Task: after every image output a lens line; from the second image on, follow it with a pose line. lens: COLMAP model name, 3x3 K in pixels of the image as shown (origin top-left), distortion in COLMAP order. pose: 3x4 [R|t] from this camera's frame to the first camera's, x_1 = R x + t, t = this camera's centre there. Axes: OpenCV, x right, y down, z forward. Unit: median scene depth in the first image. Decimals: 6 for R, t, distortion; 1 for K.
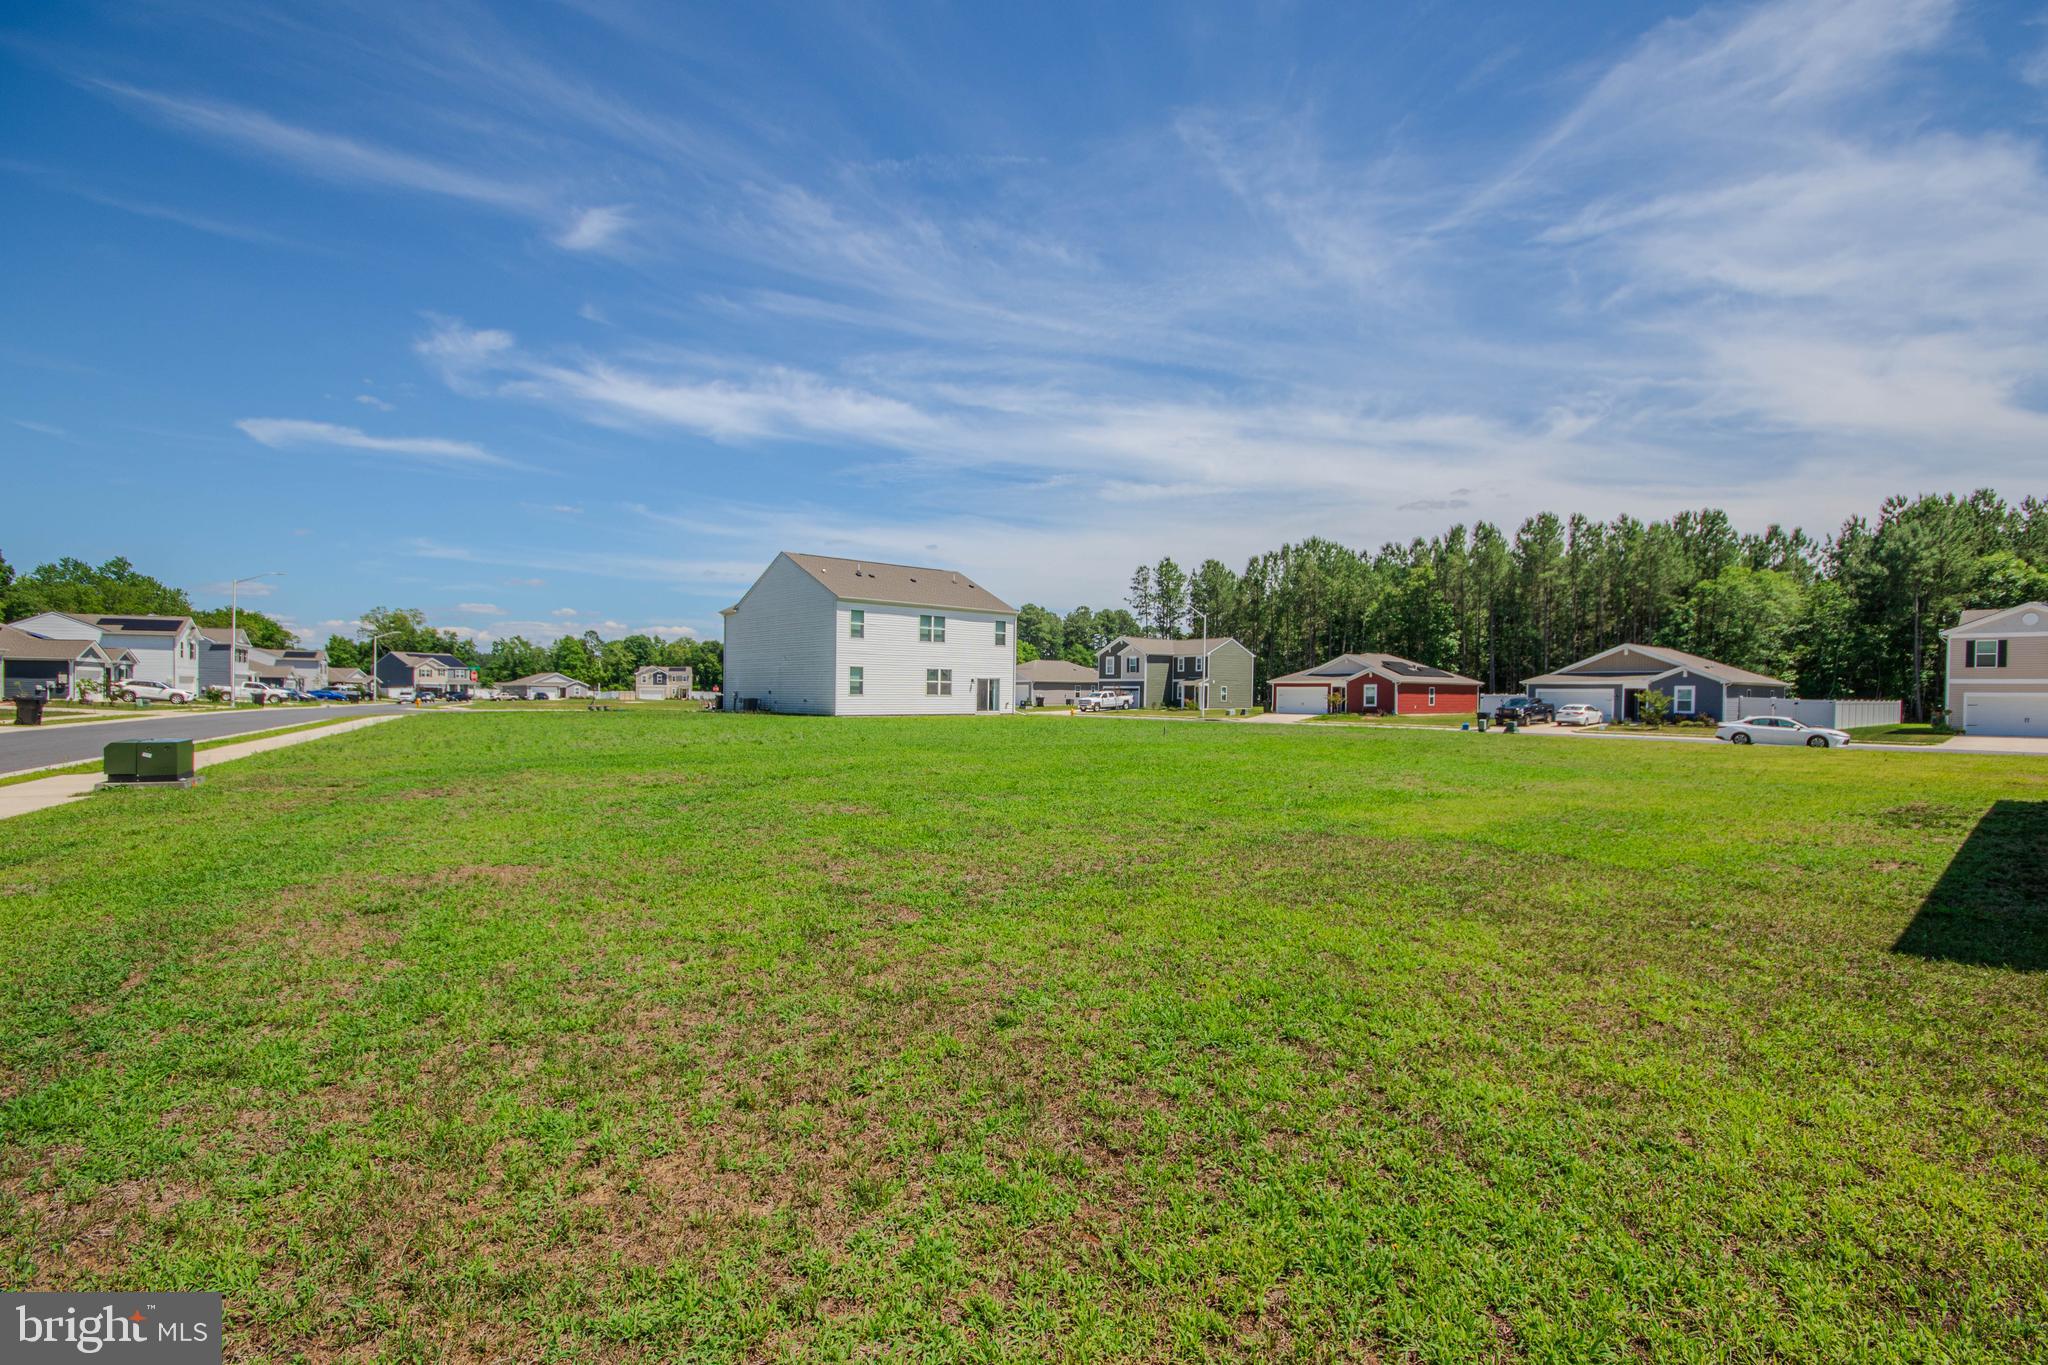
lens RADIAL K [[957.6, 0, 1029.7], [0, 957.6, 707.5], [0, 0, 1]] dist [0.003626, -0.007042]
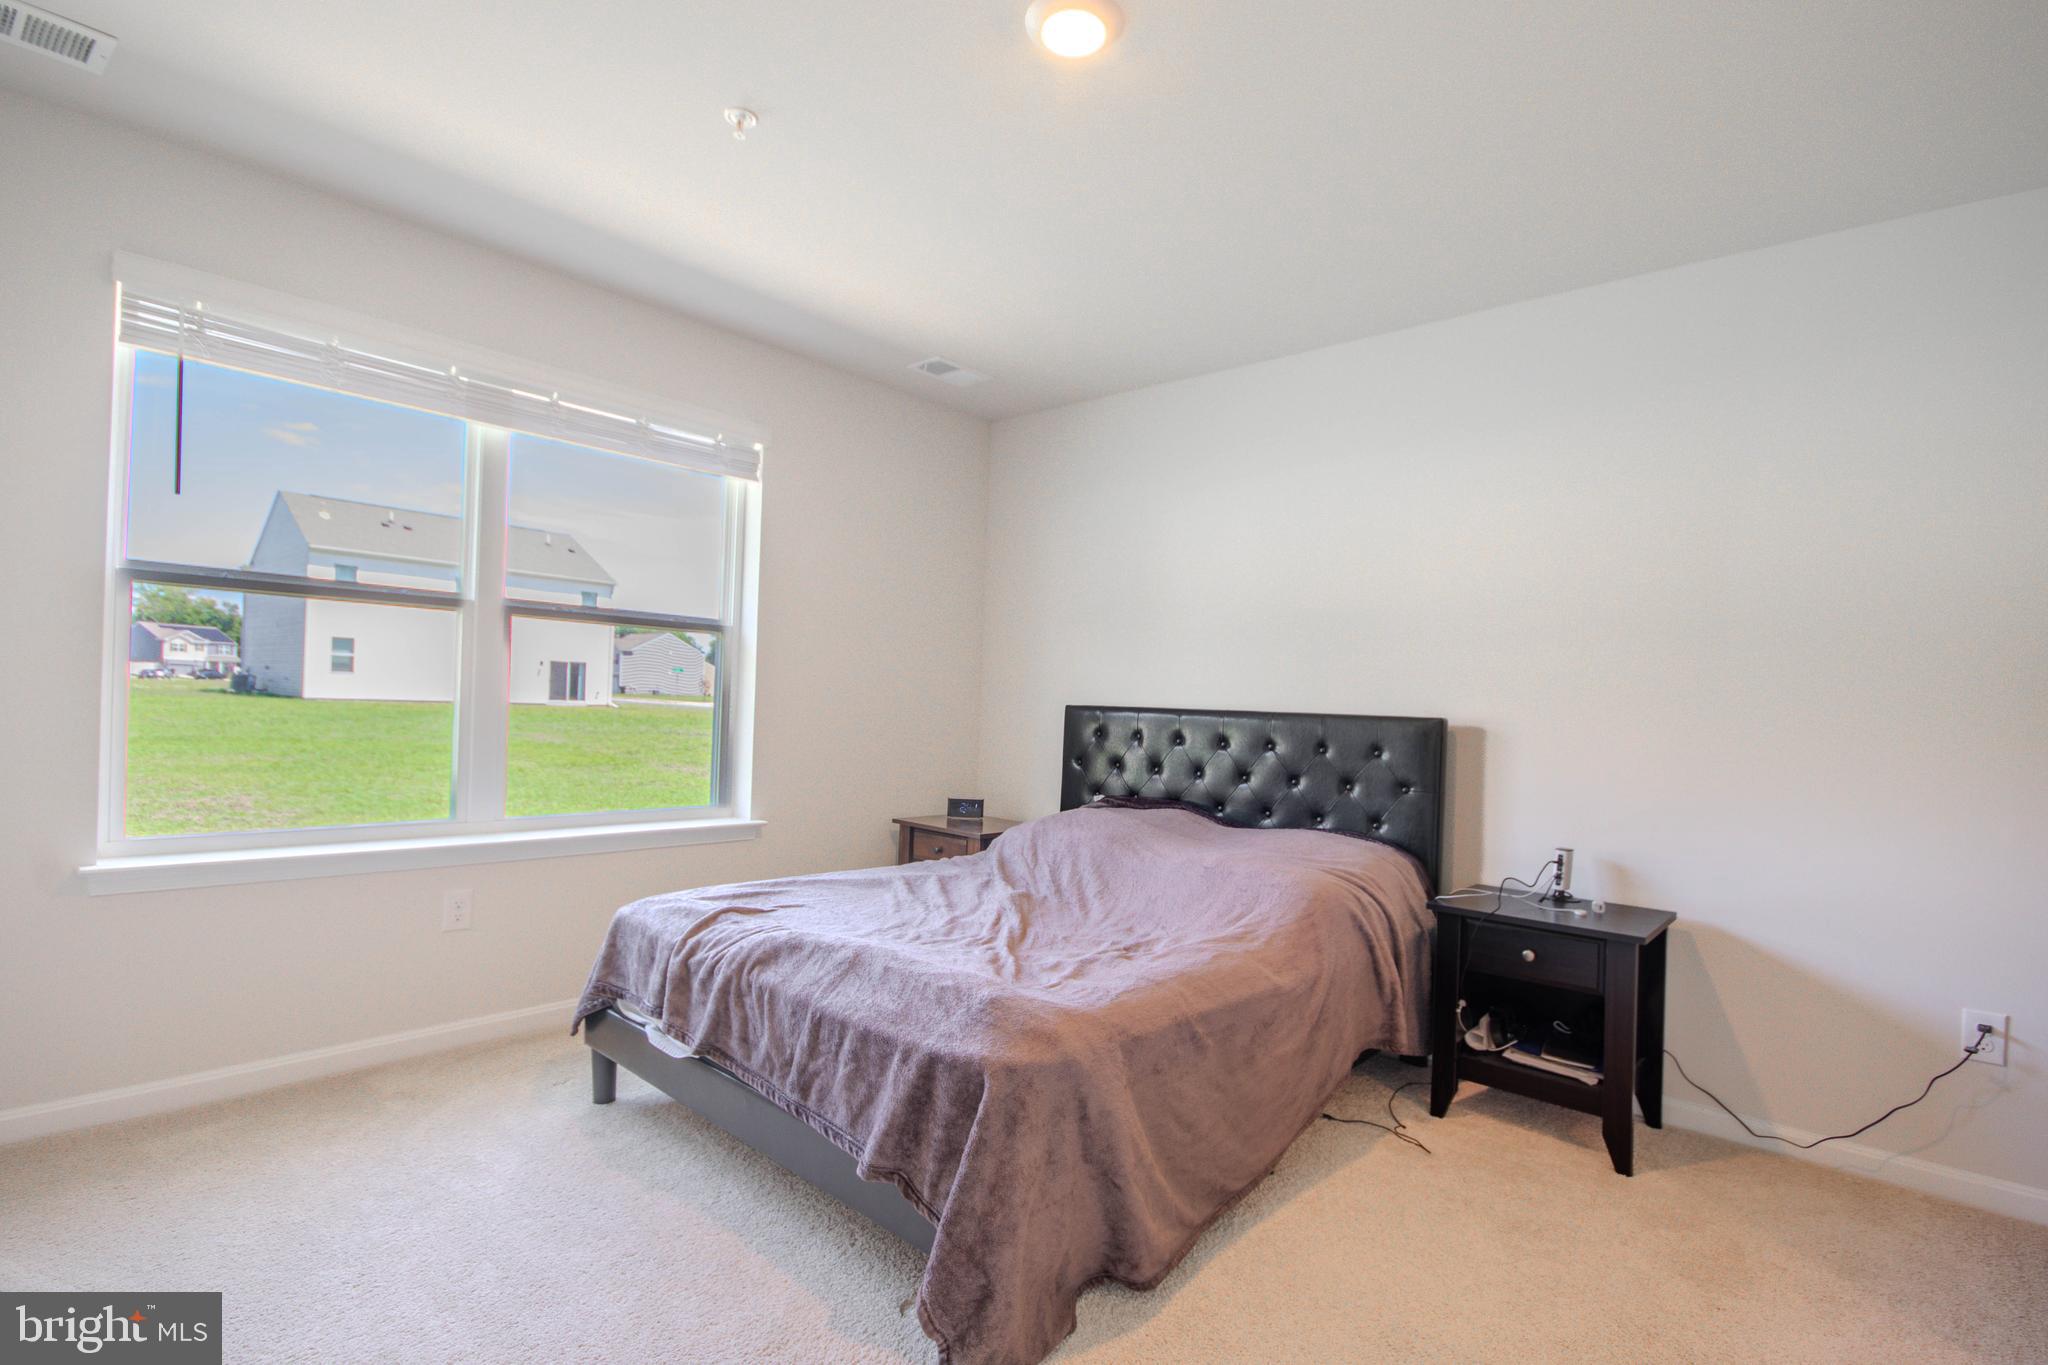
lens RADIAL K [[972.0, 0, 1025.1], [0, 972.0, 704.4], [0, 0, 1]] dist [-0.000930, -0.000329]
pose [[0.996843, 0.030089, 0.073471, 0.150402], [-0.029602, 0.999532, -0.007714, 0.001092], [-0.073668, 0.005515, 0.997268, 0.074177]]
